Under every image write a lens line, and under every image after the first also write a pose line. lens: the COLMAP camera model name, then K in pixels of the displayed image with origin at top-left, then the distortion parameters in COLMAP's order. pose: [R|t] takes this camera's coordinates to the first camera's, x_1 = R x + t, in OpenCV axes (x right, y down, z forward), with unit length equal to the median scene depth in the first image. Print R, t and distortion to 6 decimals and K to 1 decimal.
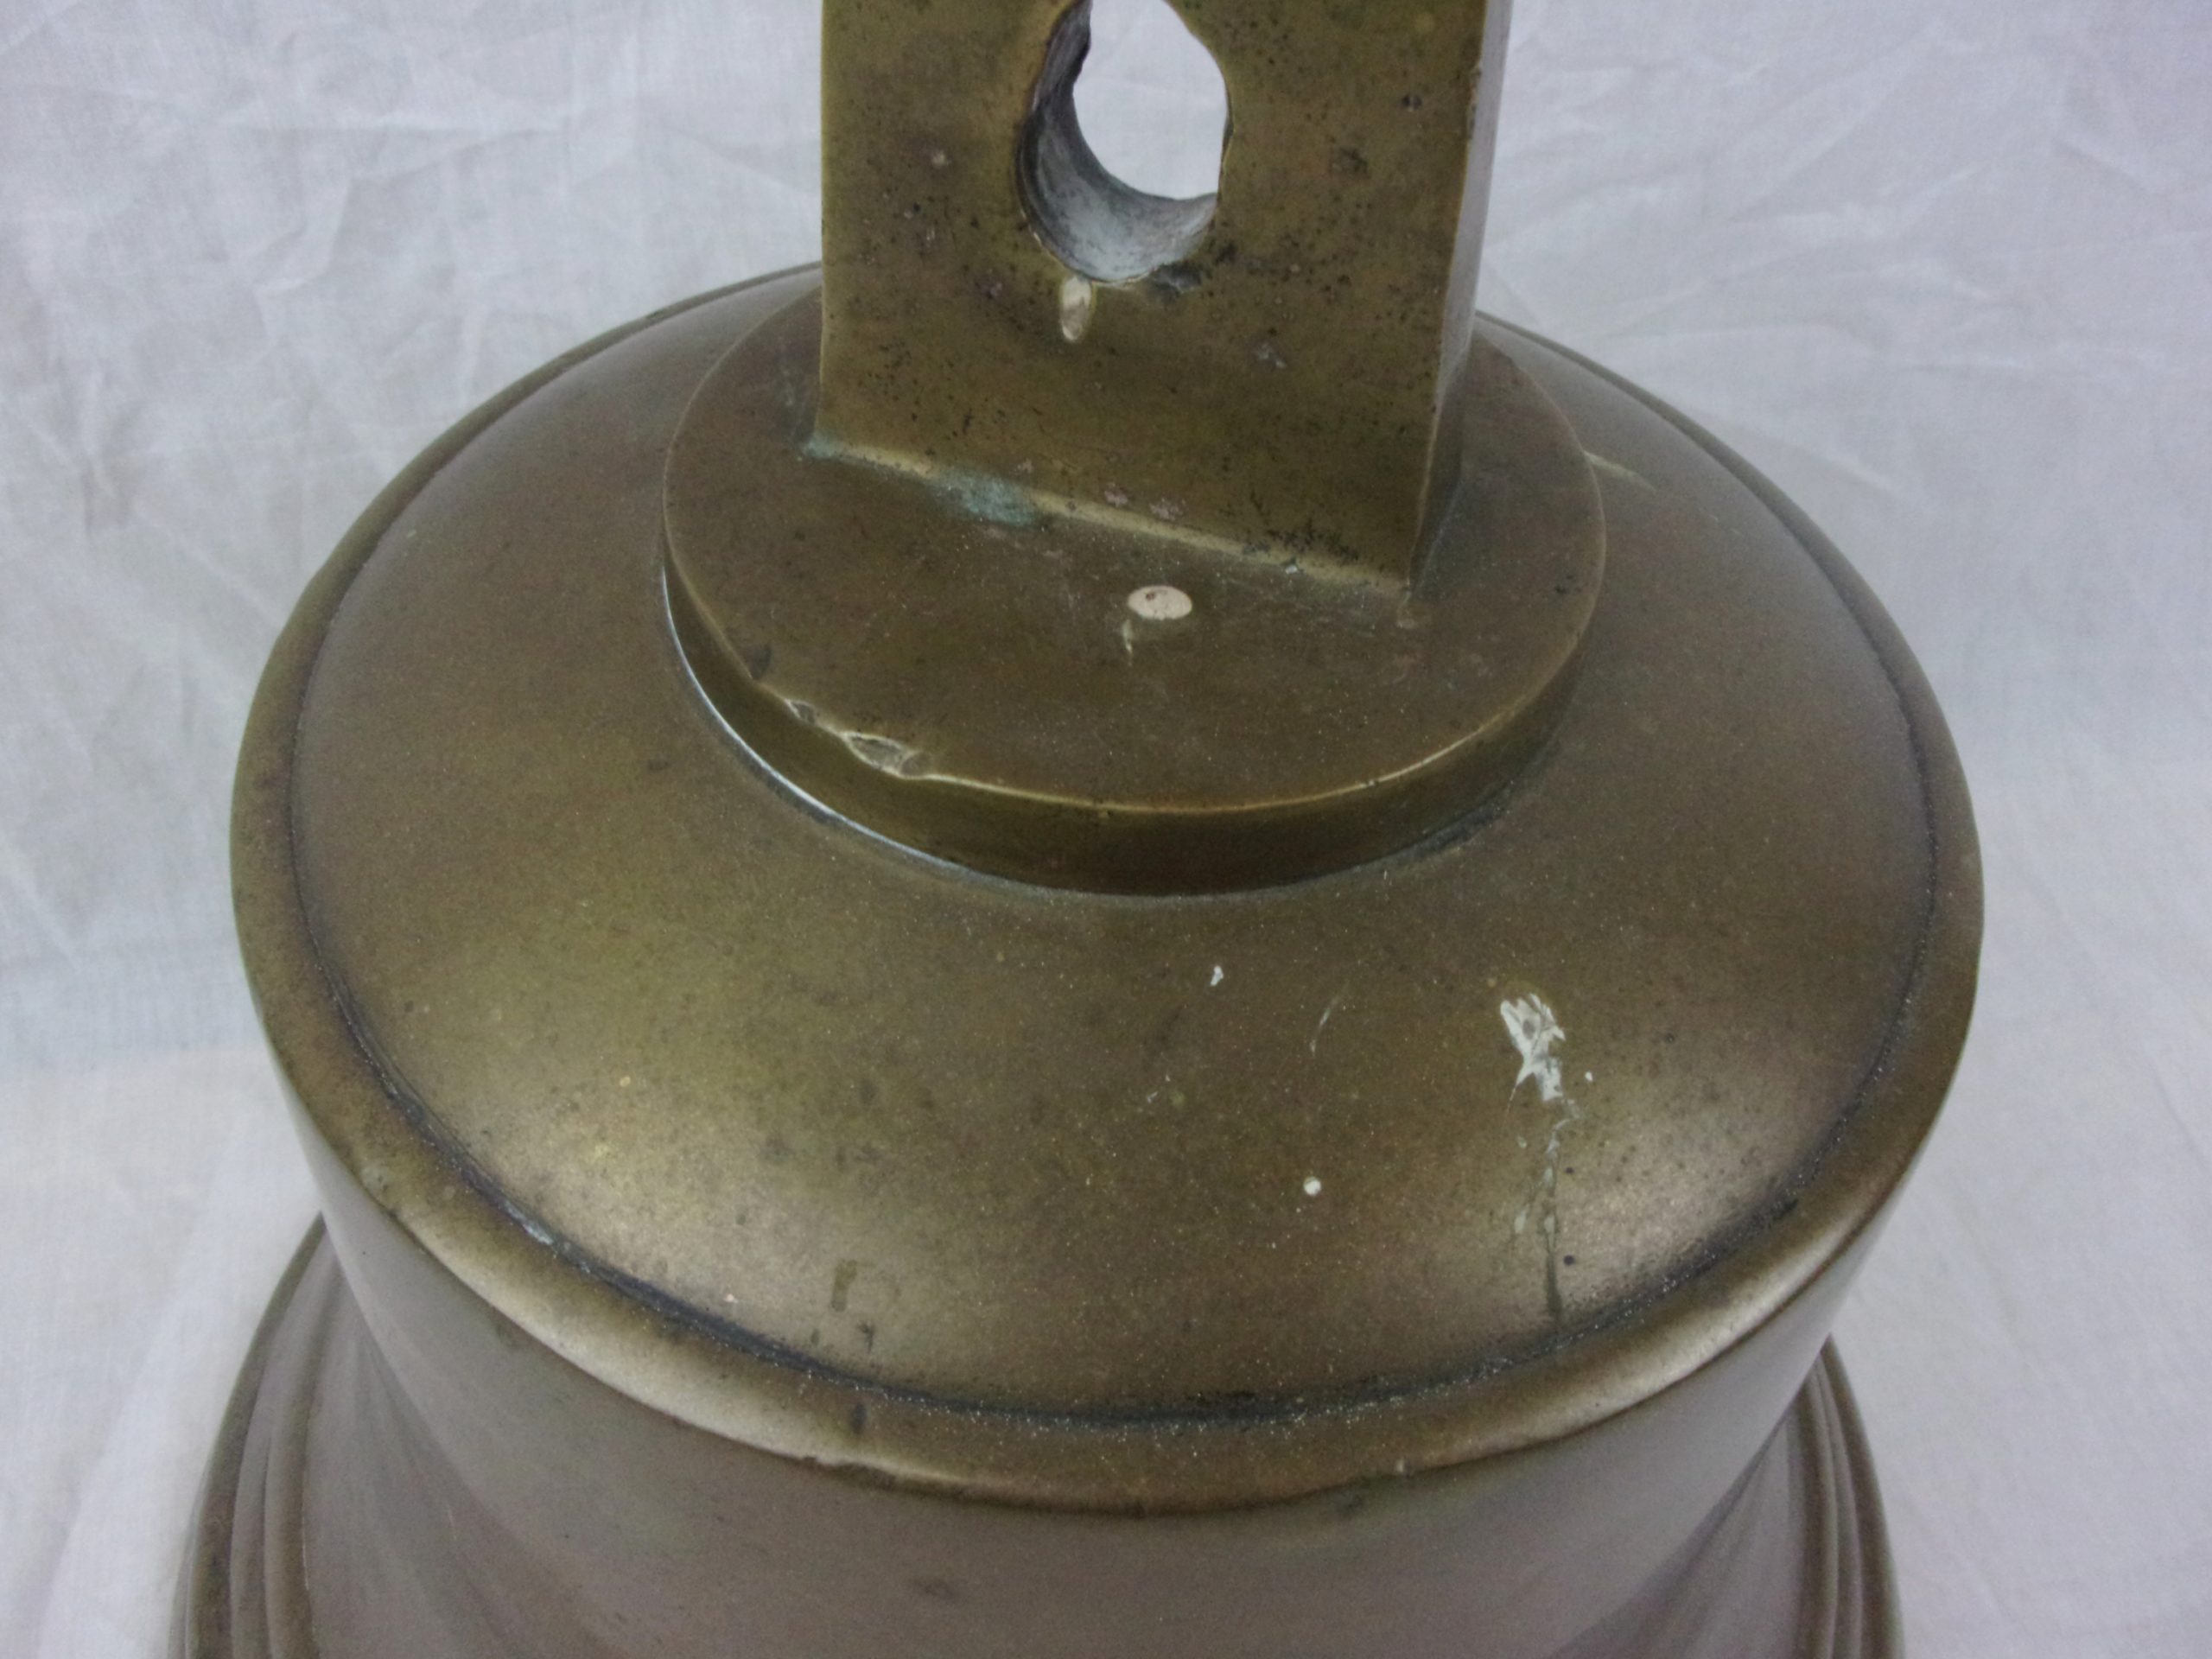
lens RADIAL K [[1809.5, 0, 1106.0], [0, 1809.5, 829.5], [0, 0, 1]] dist [0.018390, -0.074896]
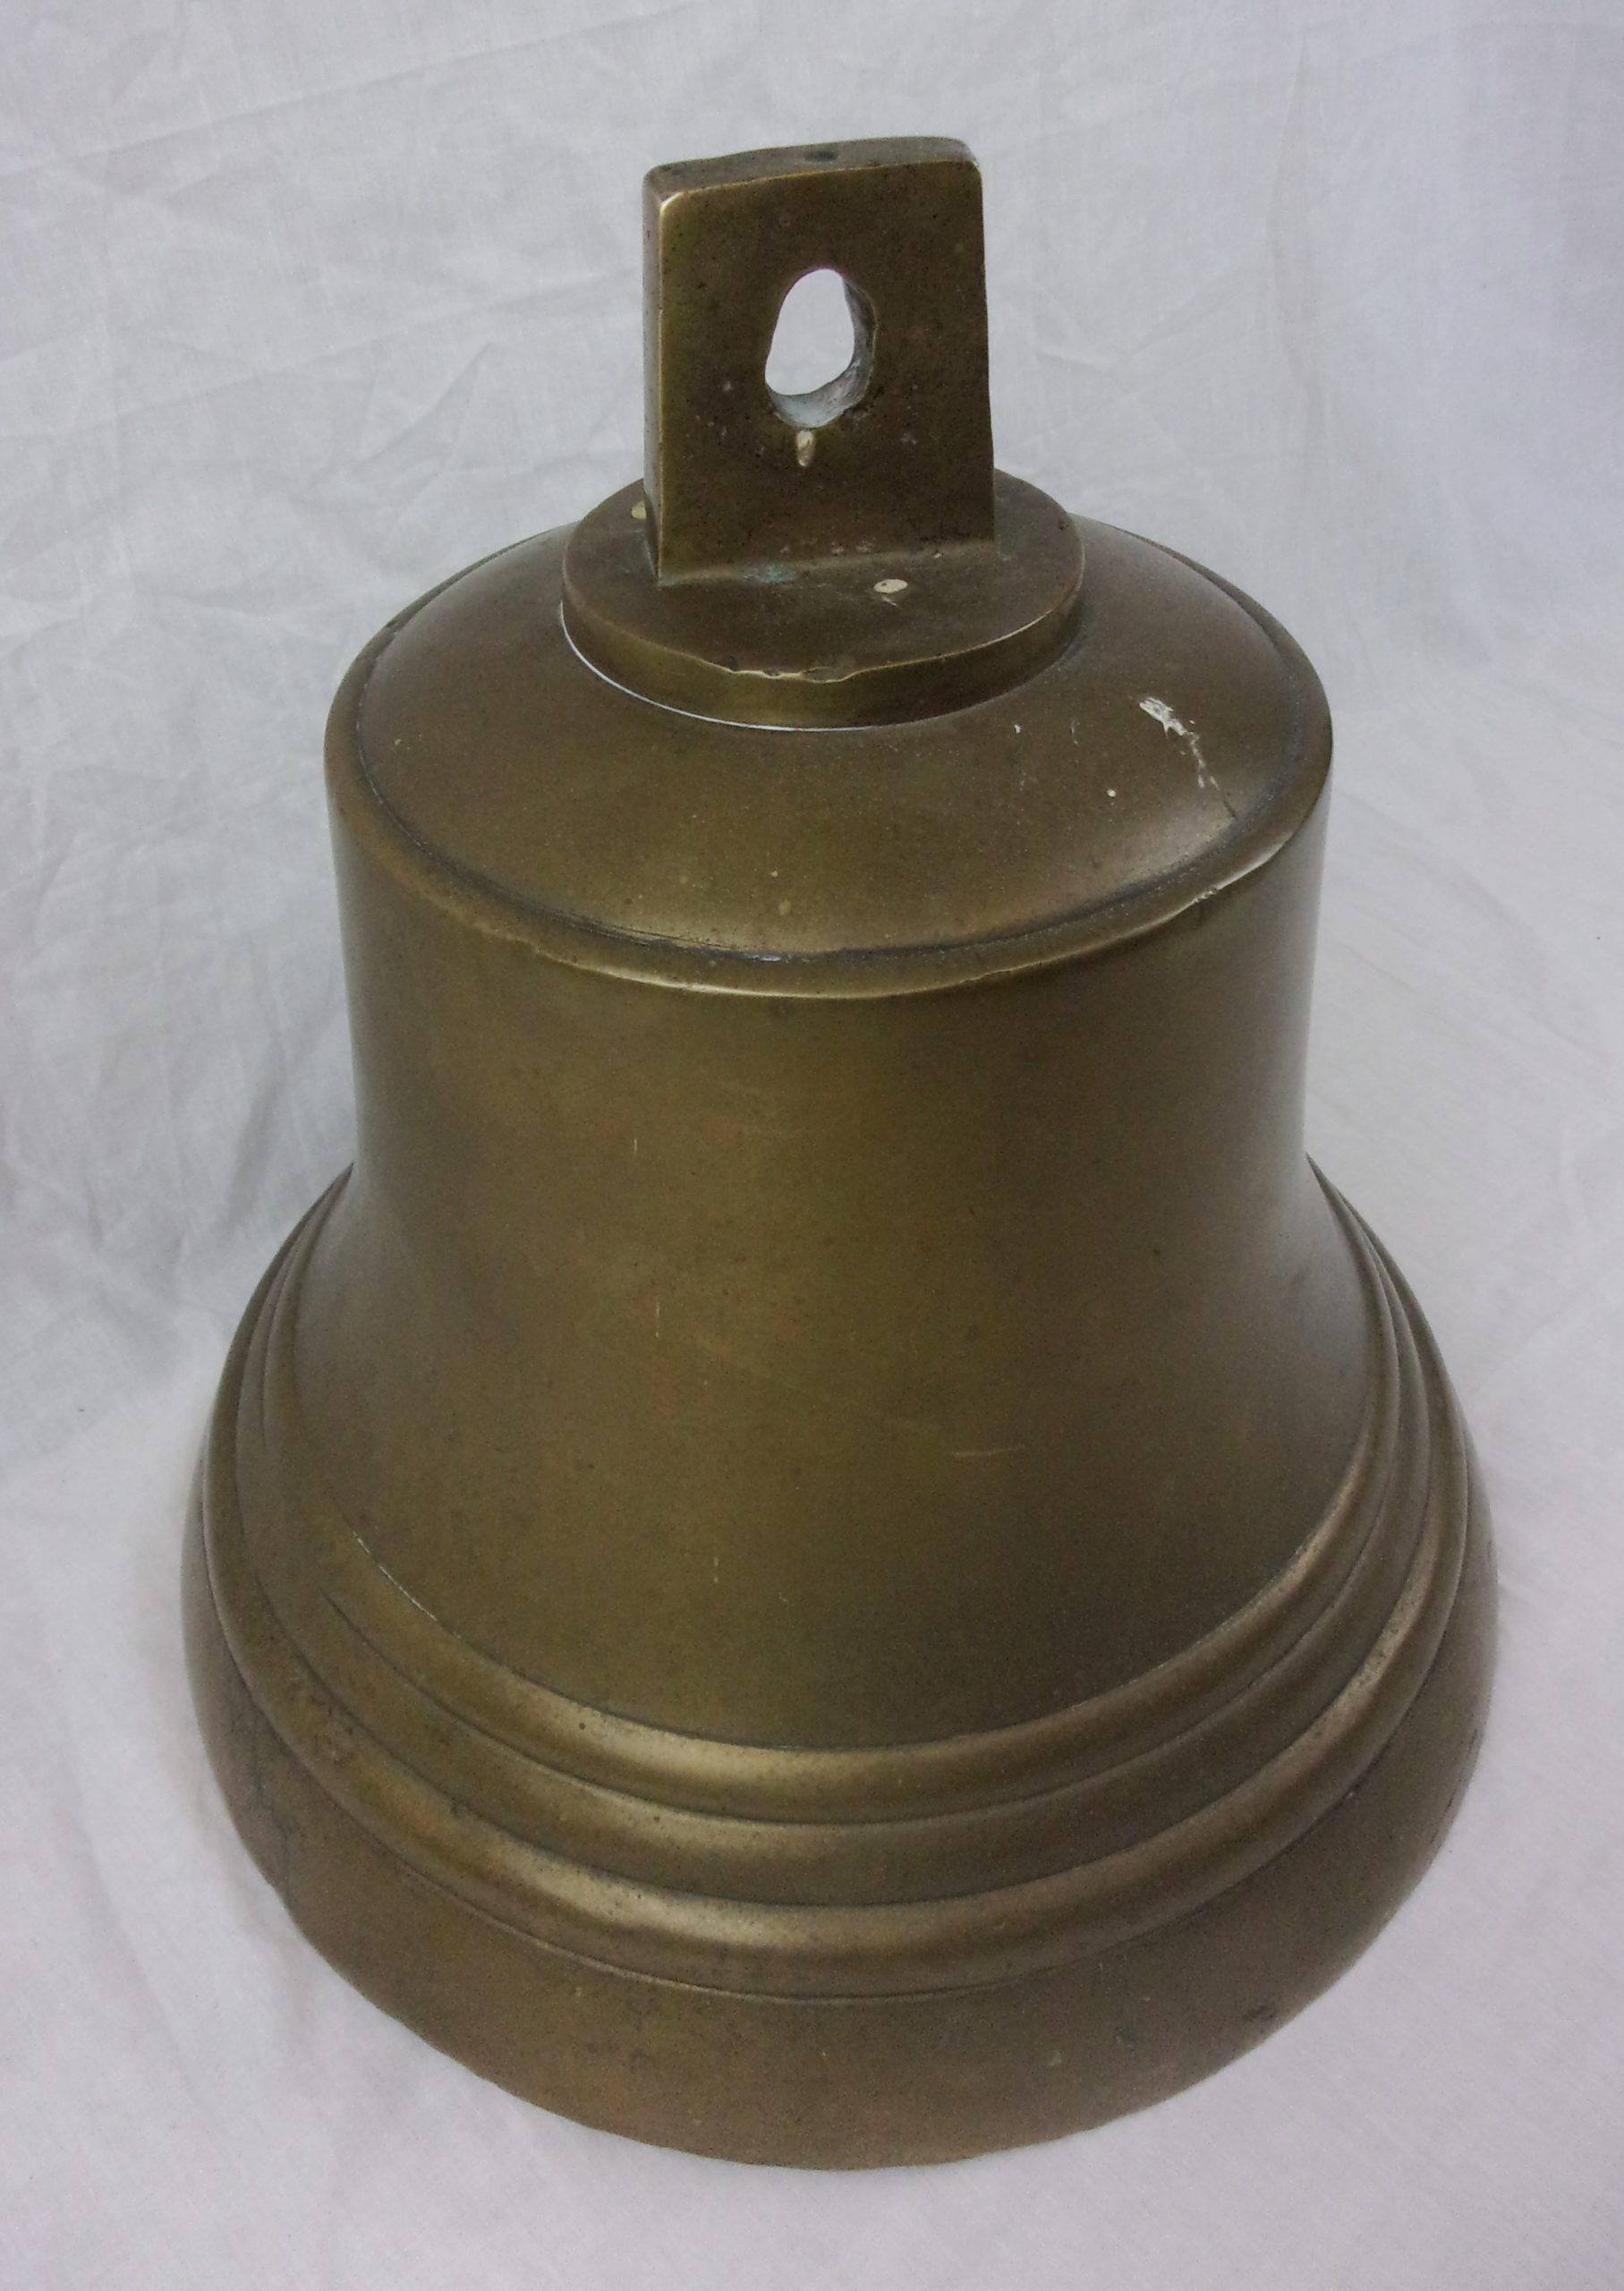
lens RADIAL K [[1866.7, 0, 798.4], [0, 1866.7, 1089.2], [0, 0, 1]] dist [-0.024164, -0.005524]
pose [[0.880882, -0.365326, 0.300972, -0.681759], [0.396081, 0.917057, -0.046104, 0.333317], [-0.259165, 0.159822, 0.952518, -0.600220]]
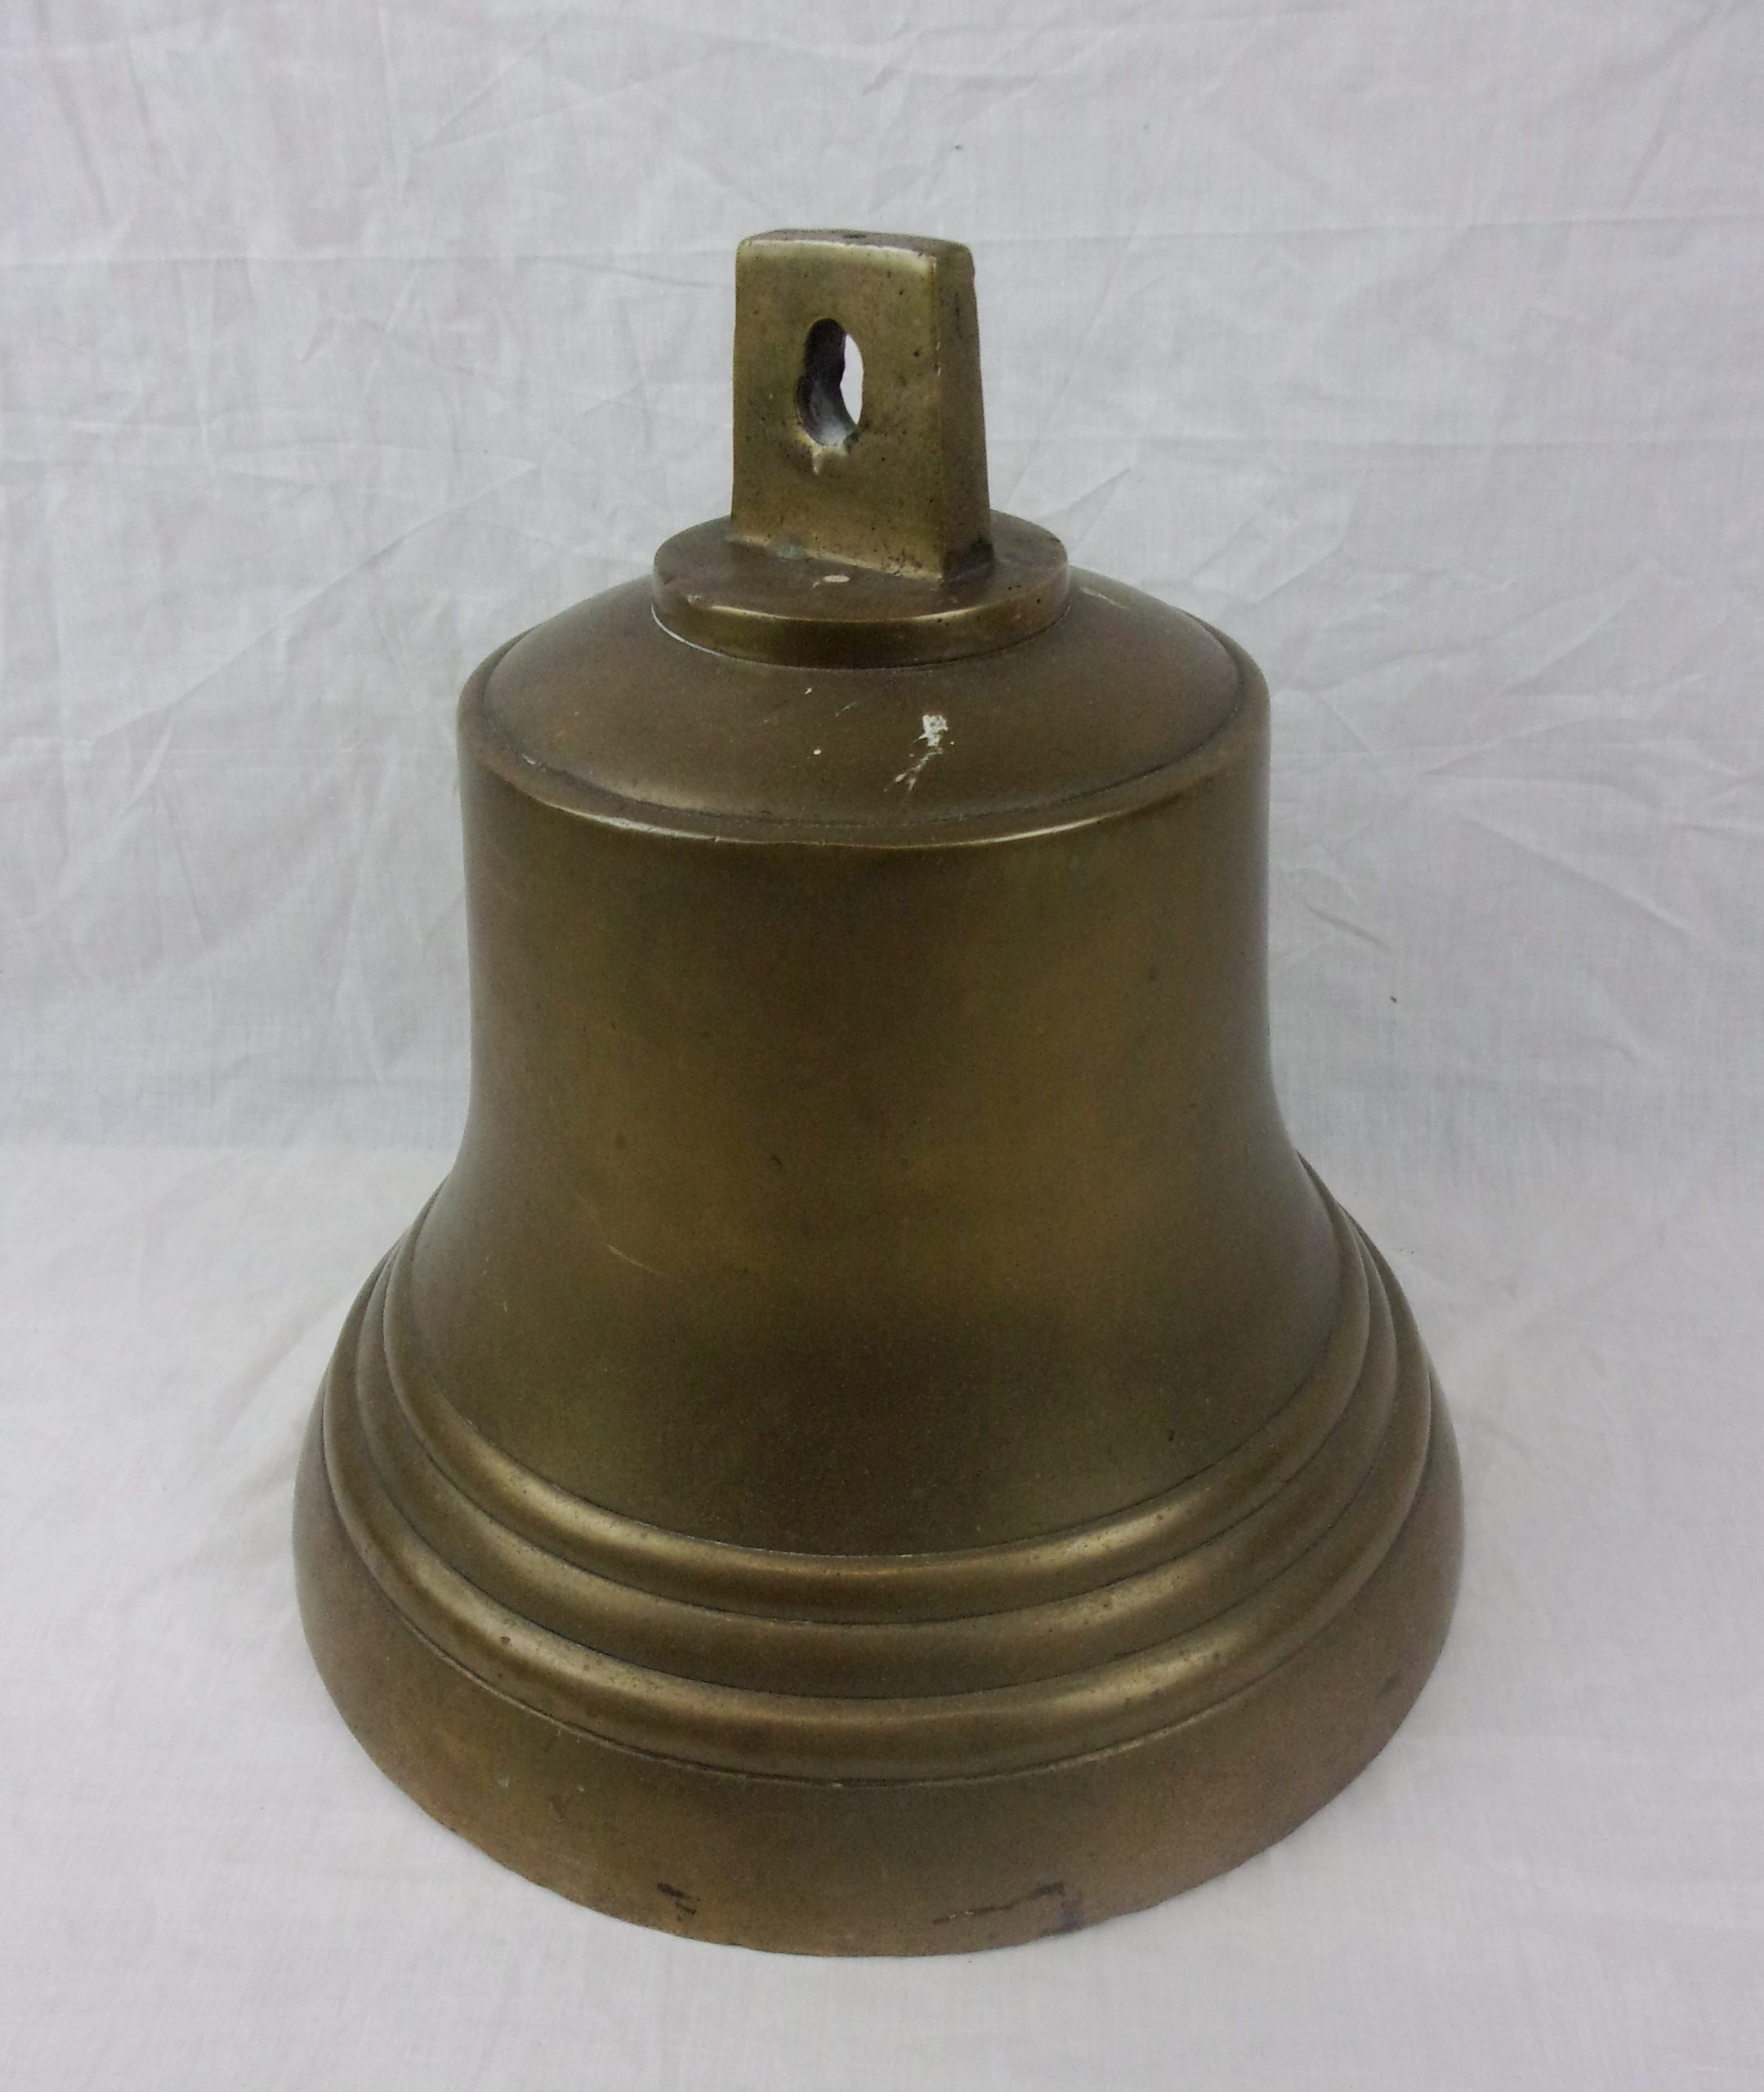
lens RADIAL K [[1836.6, 0, 862.3], [0, 1836.6, 1154.0], [0, 0, 1]] dist [-0.232876, 0.449431]
pose [[0.945211, 0.127731, -0.300435, 0.695871], [-0.194373, 0.959574, -0.203559, 0.857156], [0.262289, 0.250803, 0.931827, -0.778658]]
